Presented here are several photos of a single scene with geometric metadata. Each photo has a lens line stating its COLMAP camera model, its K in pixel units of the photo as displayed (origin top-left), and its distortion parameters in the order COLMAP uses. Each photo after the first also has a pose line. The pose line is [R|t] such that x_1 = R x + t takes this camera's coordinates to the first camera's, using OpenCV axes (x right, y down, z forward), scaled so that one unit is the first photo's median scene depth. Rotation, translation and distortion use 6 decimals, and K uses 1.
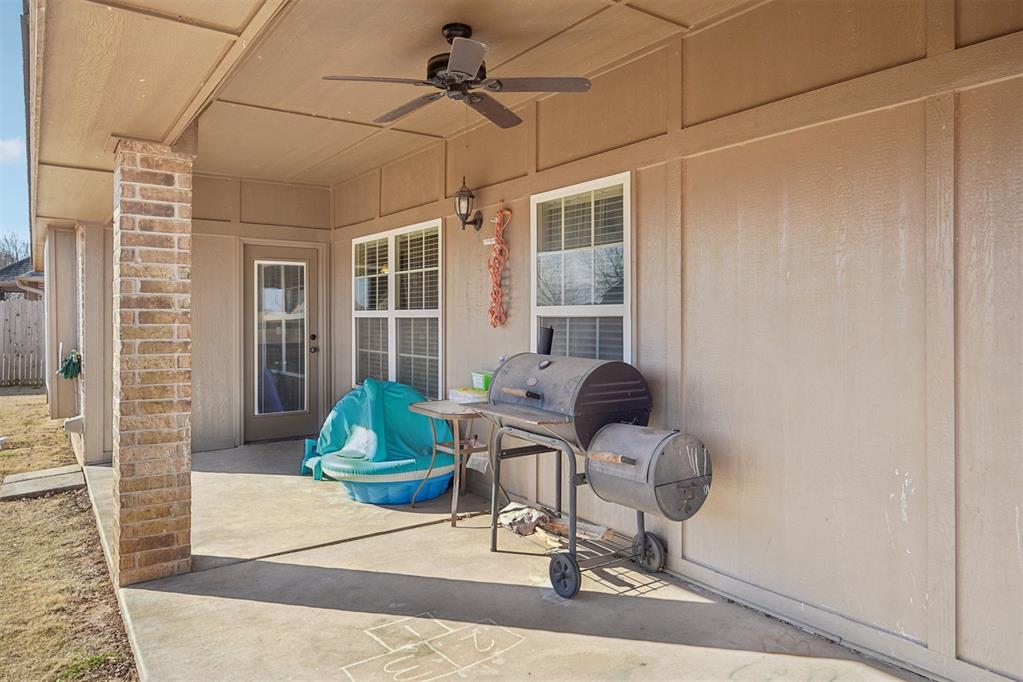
lens RADIAL K [[662.3, 0, 517.2], [0, 662.3, 332.8], [0, 0, 1]] dist [0.011177, 0.000663]
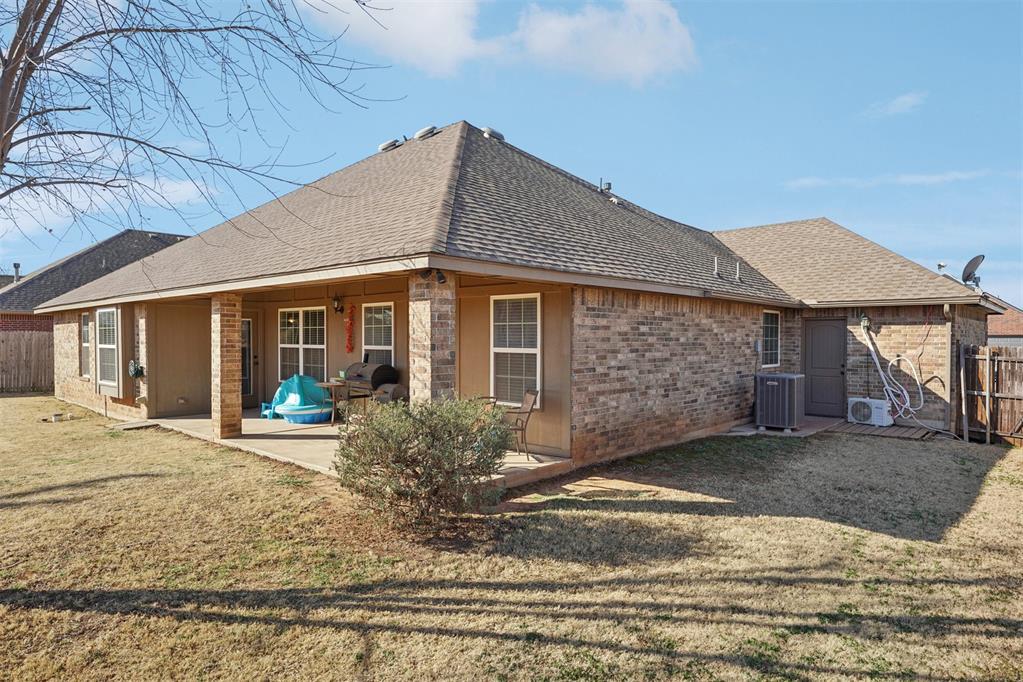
lens RADIAL K [[602.6, 0, 503.3], [0, 602.6, 338.6], [0, 0, 1]] dist [-0.005459, -0.000332]
pose [[0.981027, 0.000620, 0.193871, 0.102312], [0.003371, 0.999789, -0.020255, -0.015282], [-0.193843, 0.020525, 0.980818, -1.403291]]
